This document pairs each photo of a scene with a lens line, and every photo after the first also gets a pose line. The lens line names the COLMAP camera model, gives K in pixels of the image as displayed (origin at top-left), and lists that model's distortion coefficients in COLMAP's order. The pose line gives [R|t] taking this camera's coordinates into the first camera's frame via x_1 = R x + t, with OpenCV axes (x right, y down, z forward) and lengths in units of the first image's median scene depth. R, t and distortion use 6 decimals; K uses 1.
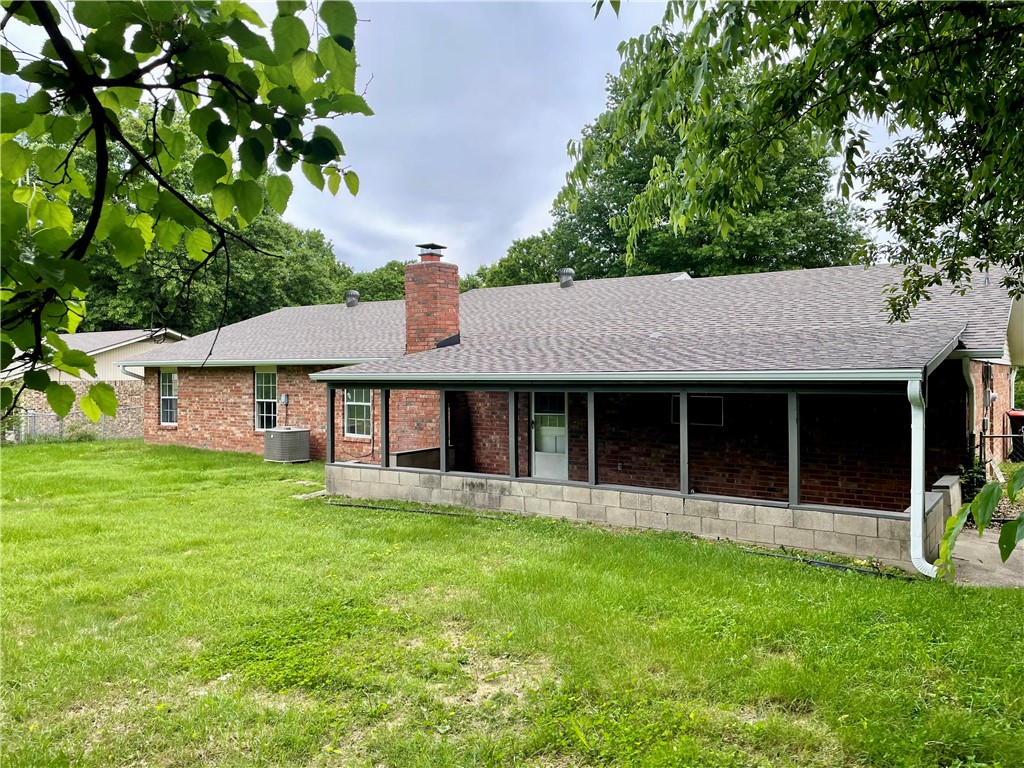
lens RADIAL K [[776.1, 0, 512.0], [0, 776.1, 384.0], [0, 0, 1]] dist [0.092081, -0.112591]
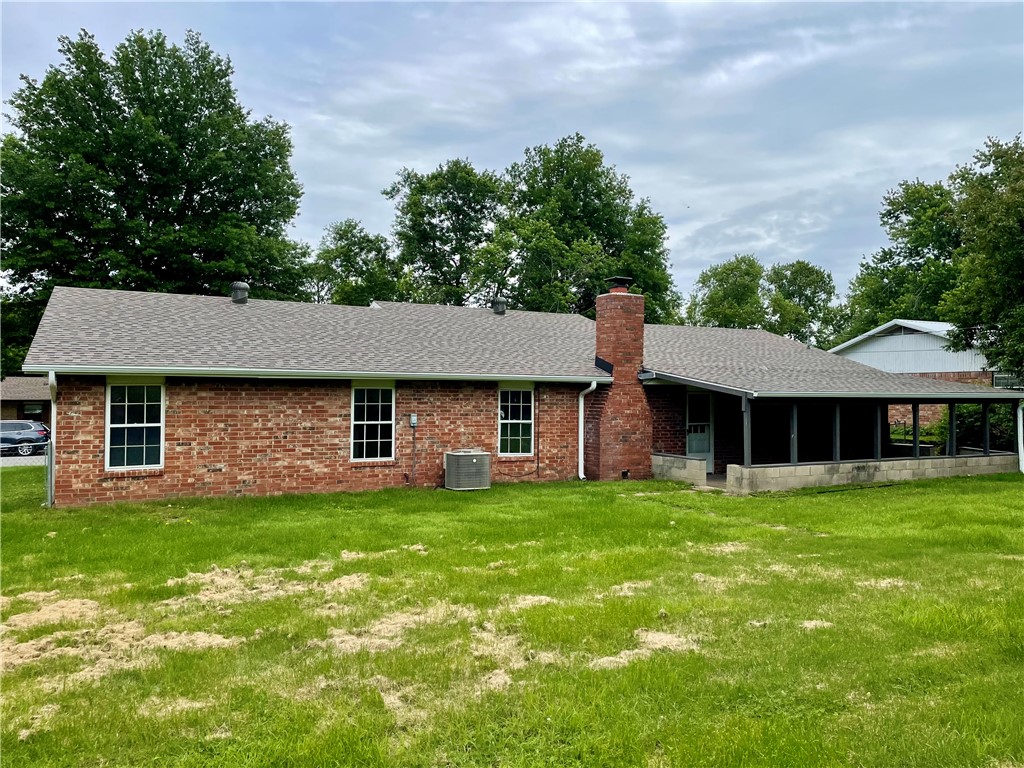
lens RADIAL K [[776.1, 0, 512.0], [0, 776.1, 384.0], [0, 0, 1]] dist [0.092081, -0.112591]
pose [[0.462973, 0.014554, 0.886253, -0.987402], [0.004131, 0.999819, -0.018577, -0.003443], [-0.886363, 0.012262, 0.462829, 0.514388]]
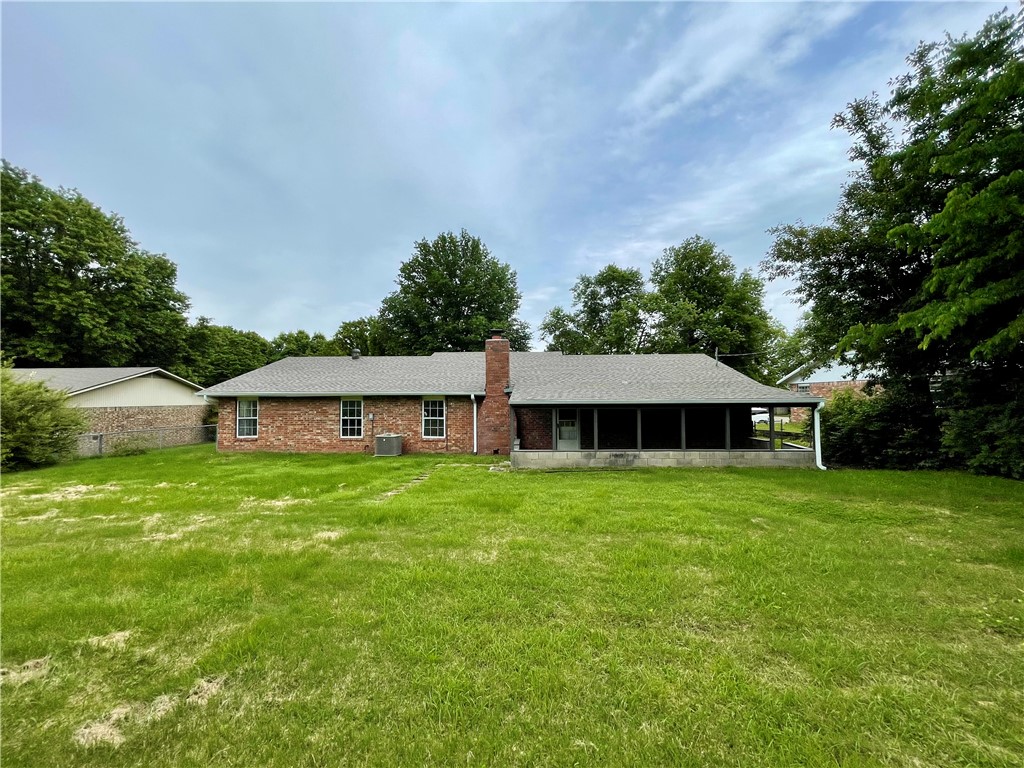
lens RADIAL K [[419.3, 0, 512.0], [0, 419.3, 384.0], [0, 0, 1]] dist [-0.006324, -0.000084]
pose [[0.847255, 0.014642, 0.530984, -0.501861], [0.011117, 0.998912, -0.045283, -0.005568], [-0.531069, 0.044269, 0.846171, 0.121414]]
